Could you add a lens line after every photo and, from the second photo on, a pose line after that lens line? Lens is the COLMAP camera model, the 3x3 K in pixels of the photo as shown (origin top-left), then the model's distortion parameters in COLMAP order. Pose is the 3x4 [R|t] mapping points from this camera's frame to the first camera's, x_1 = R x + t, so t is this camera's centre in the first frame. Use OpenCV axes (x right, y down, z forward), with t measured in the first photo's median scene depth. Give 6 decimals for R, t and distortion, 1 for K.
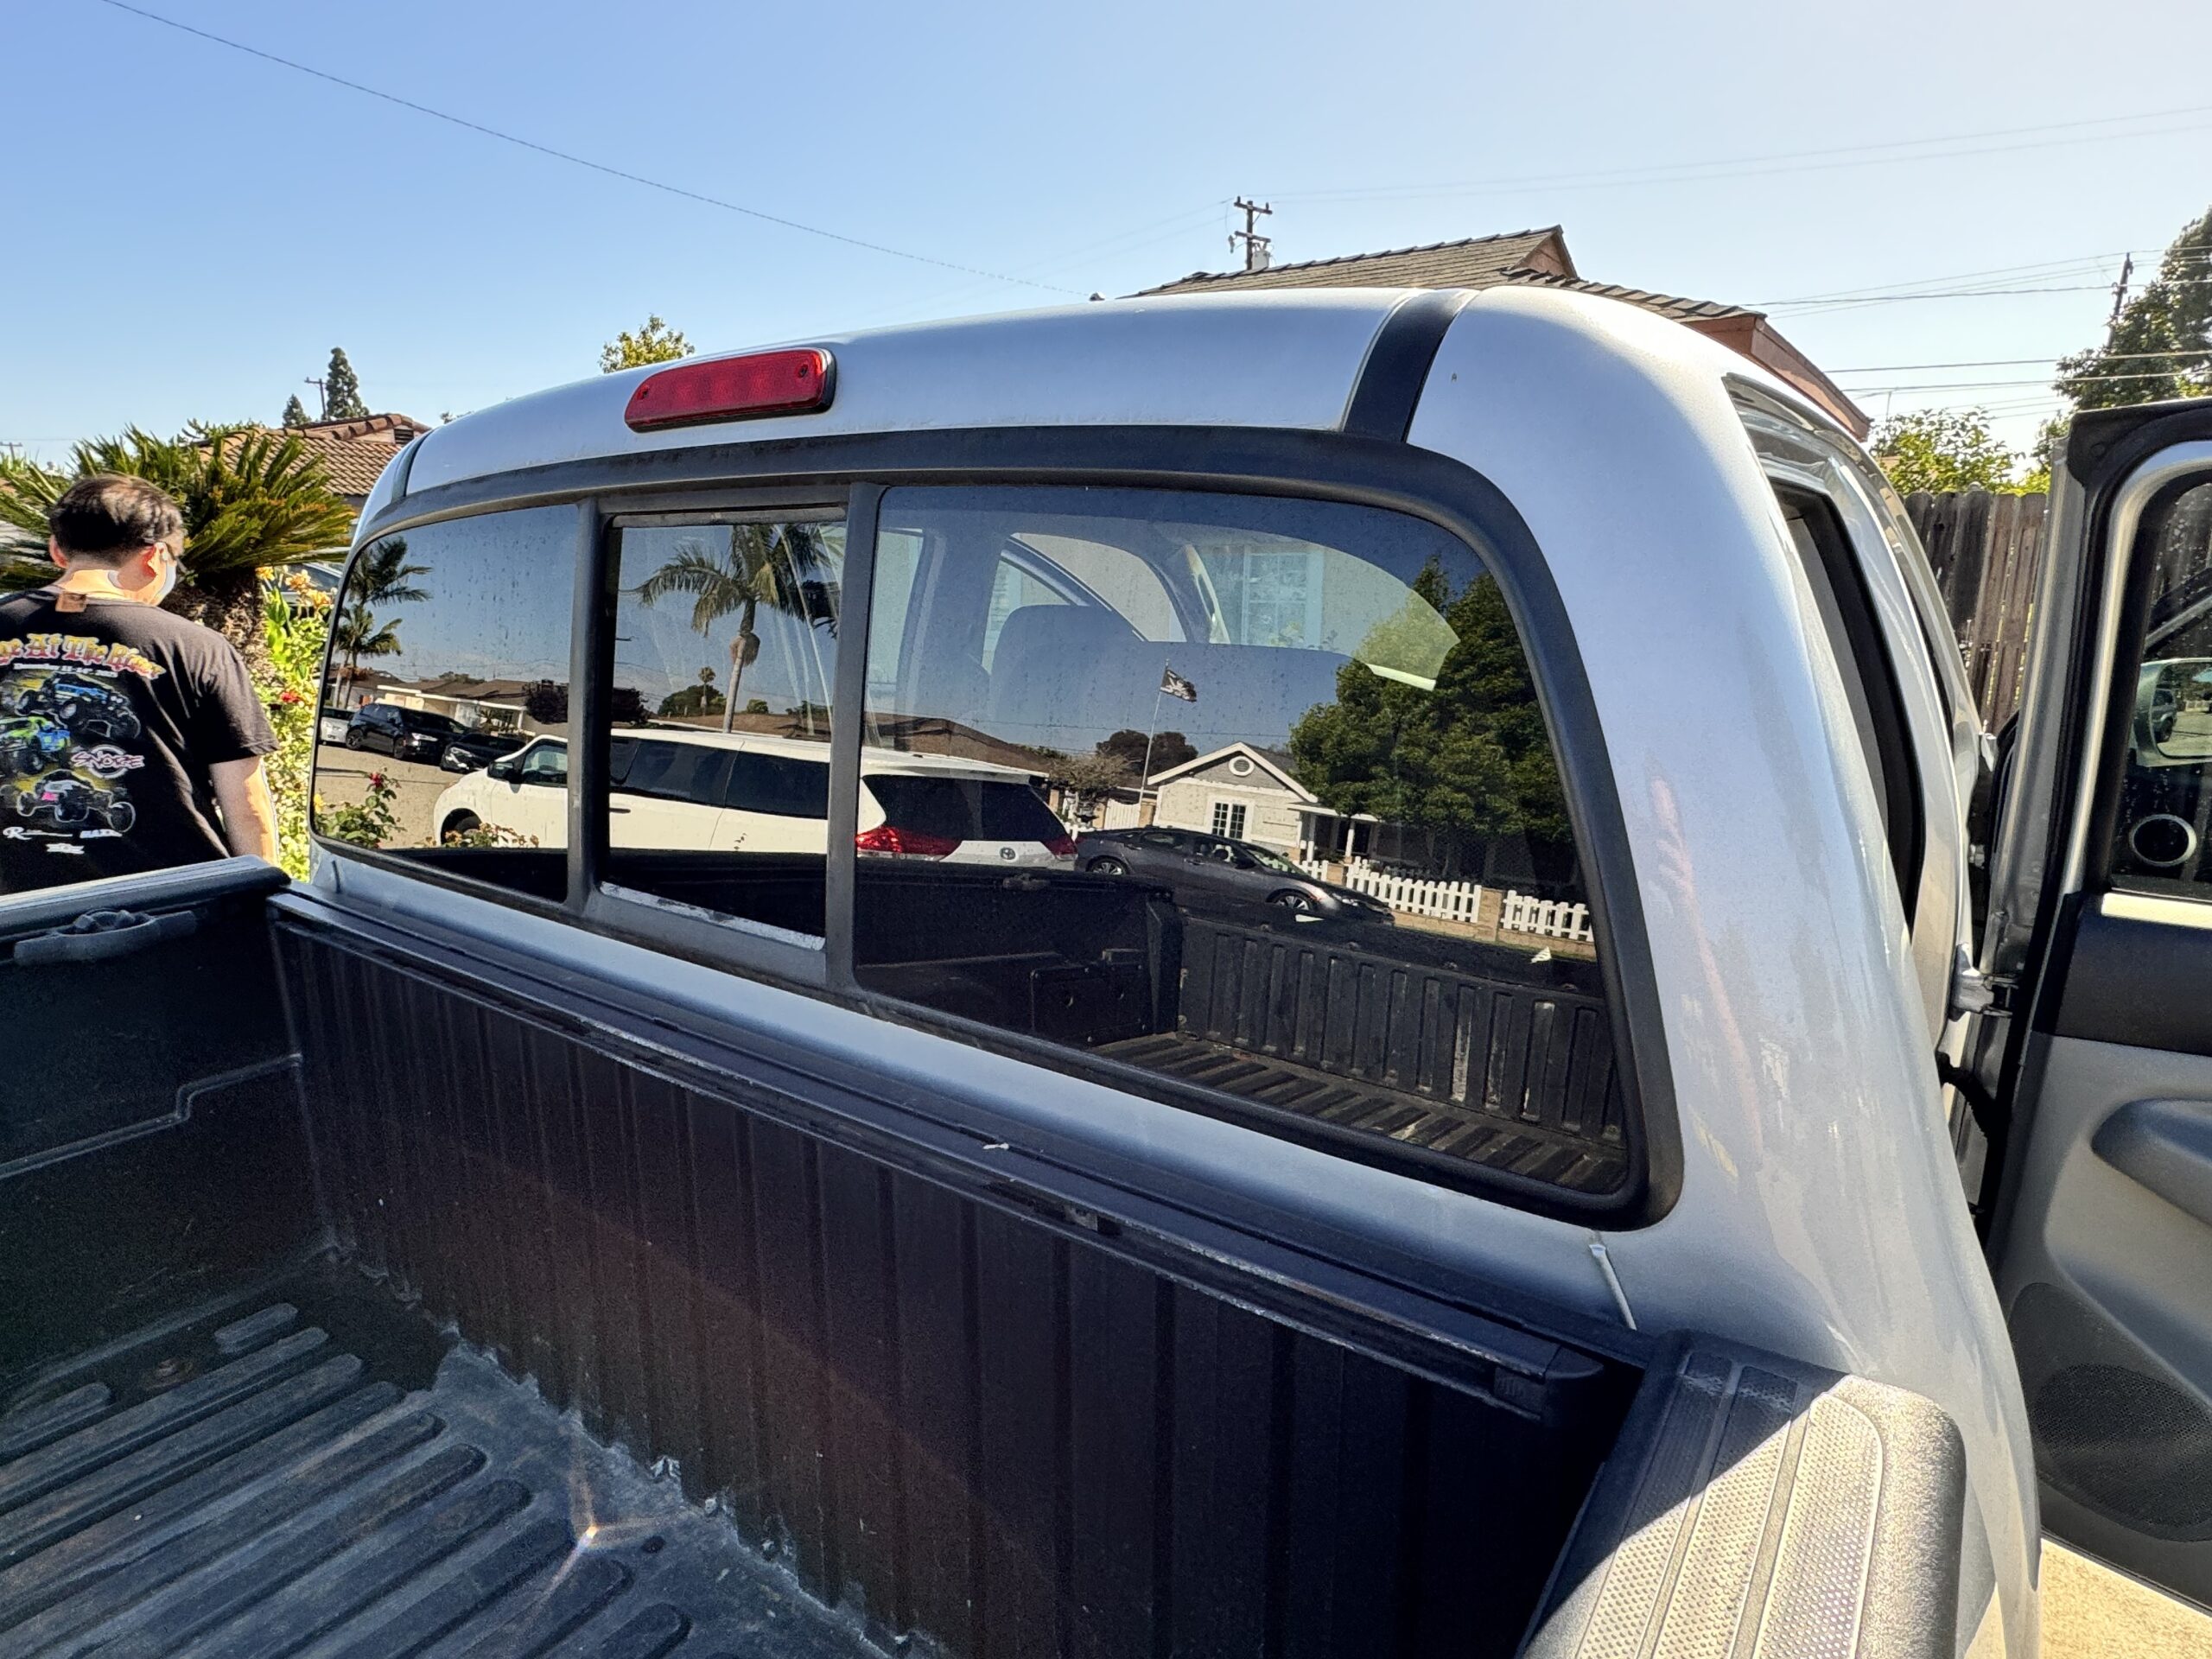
lens RADIAL K [[1231.3, 0, 1102.0], [0, 1231.3, 820.2], [0, 0, 1]] dist [-0.021312, -0.004181]
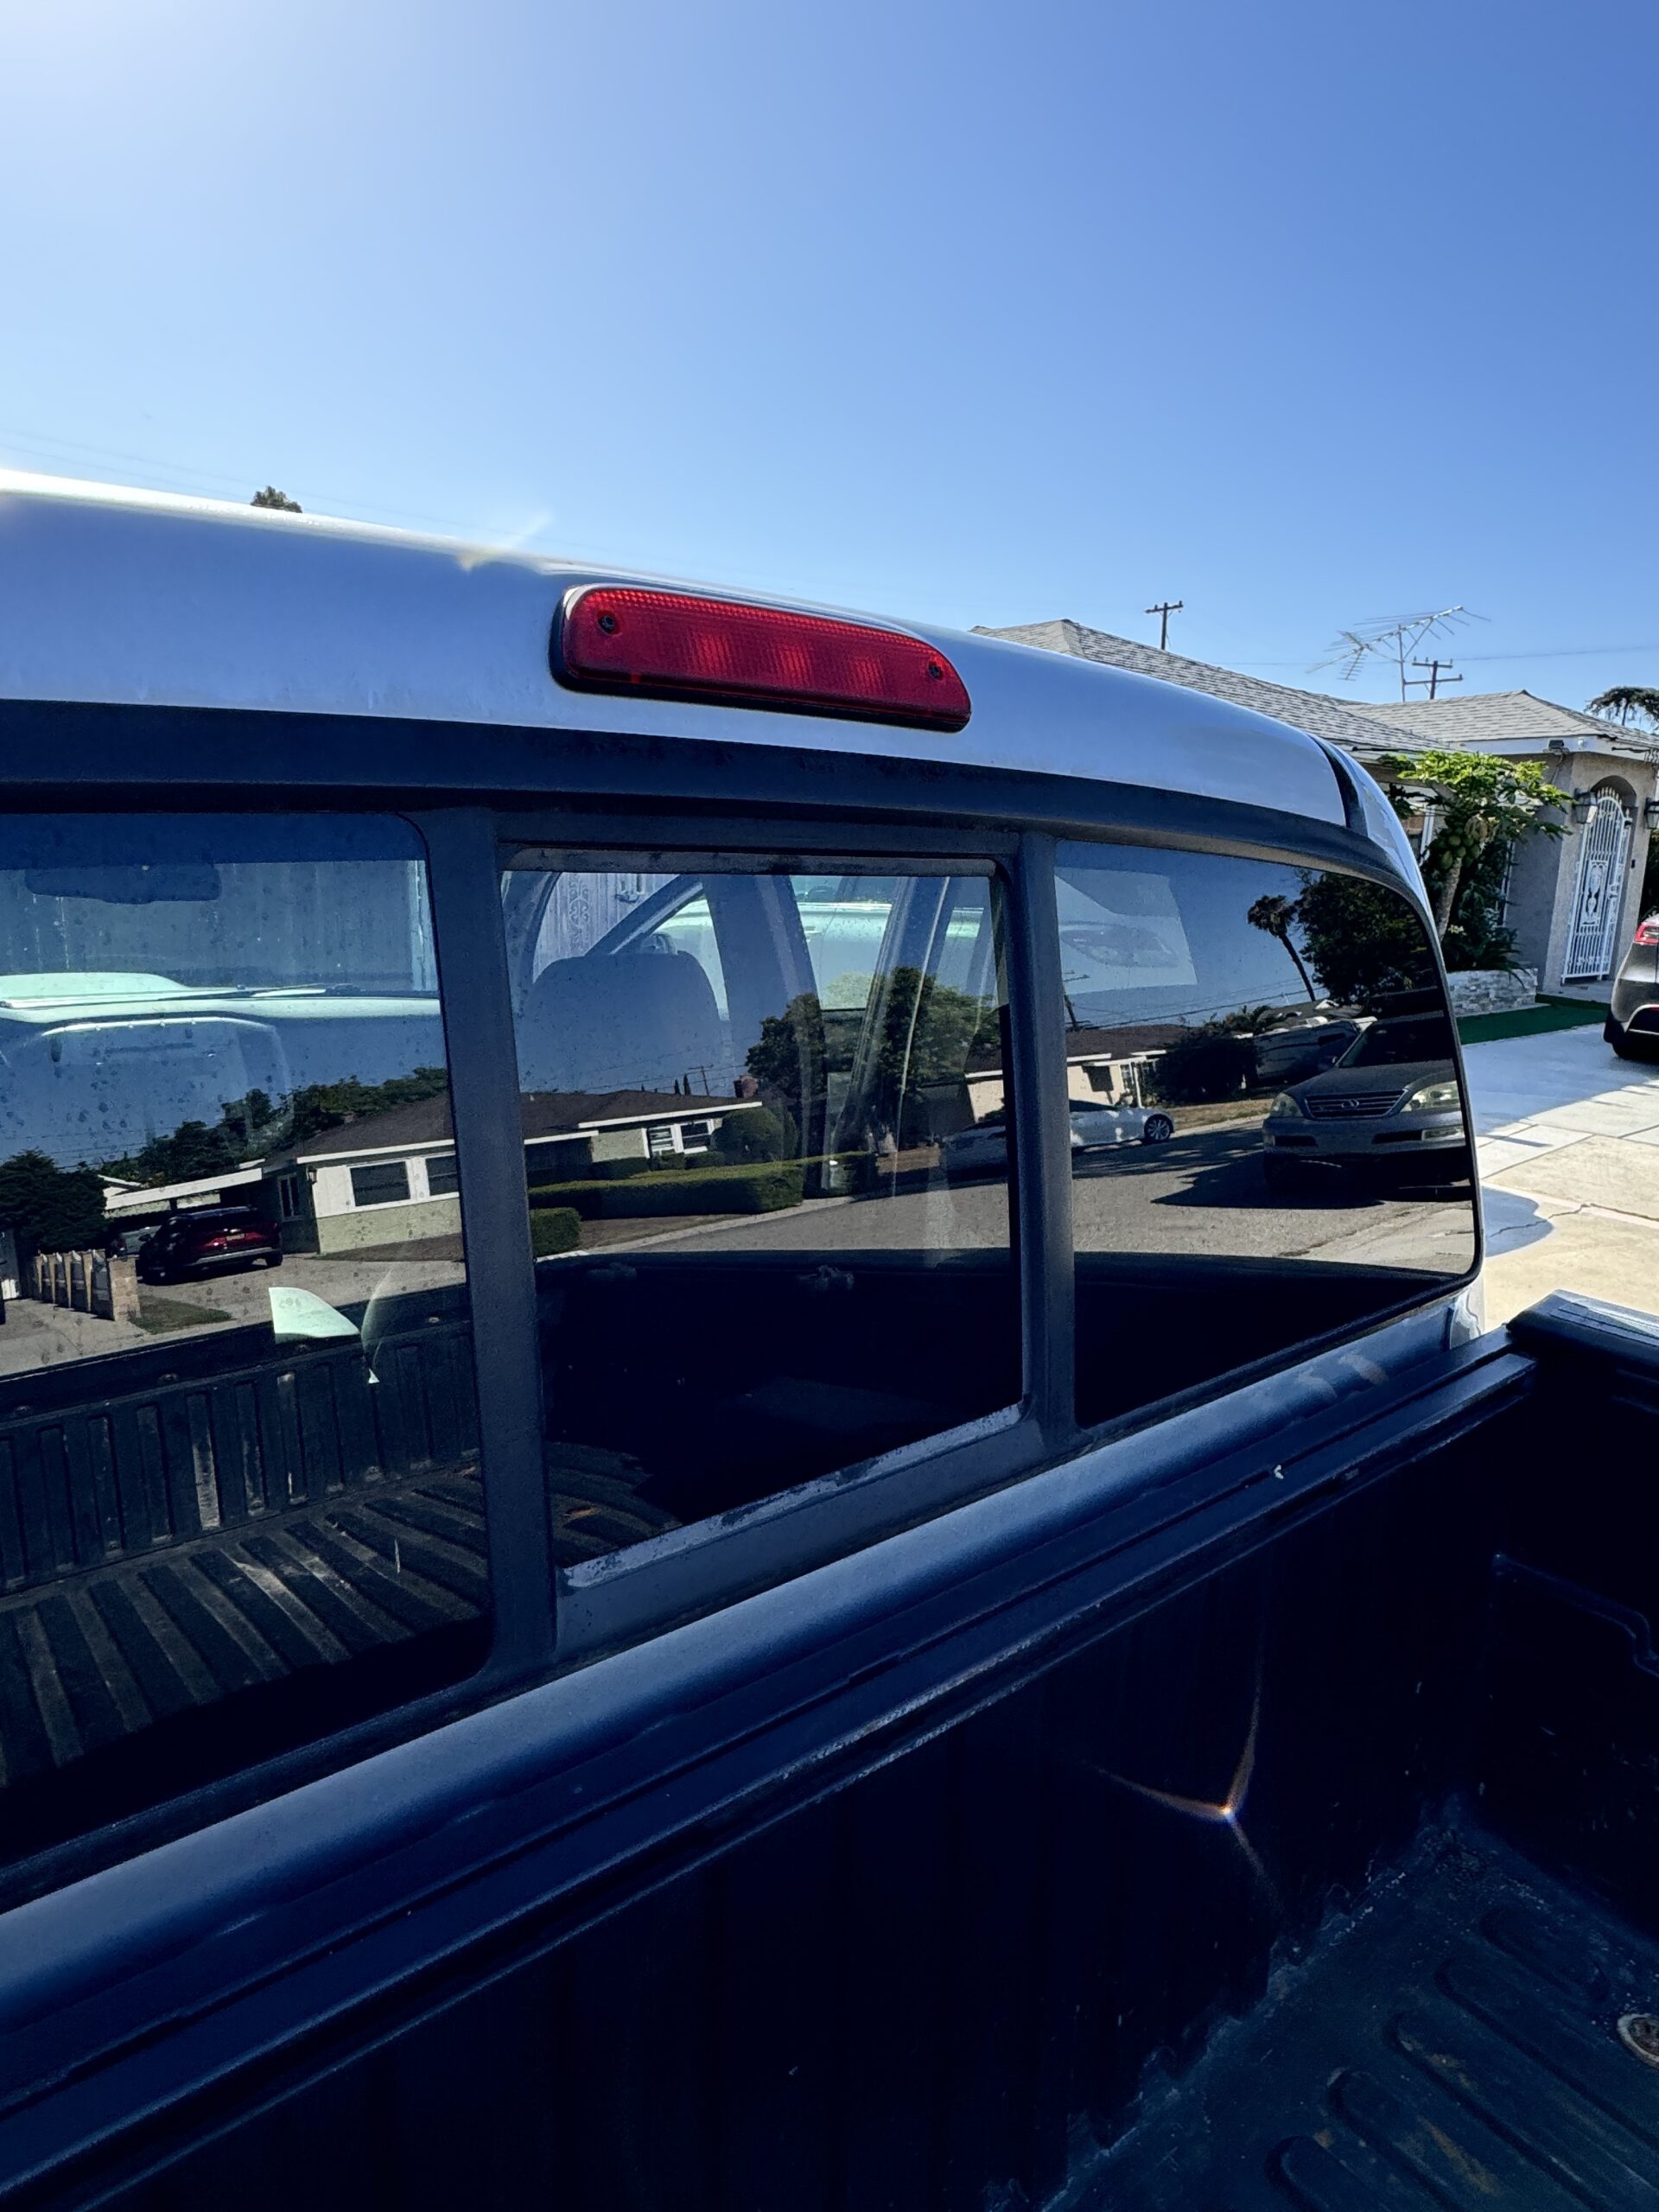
lens RADIAL K [[1231.3, 0, 839.1], [0, 1231.3, 1114.5], [0, 0, 1]] dist [-0.021312, -0.004181]
pose [[0.280893, -0.178999, 0.942899, -0.816506], [0.196332, 0.972394, 0.126110, -0.173265], [-0.939443, 0.149698, 0.308282, 0.709661]]
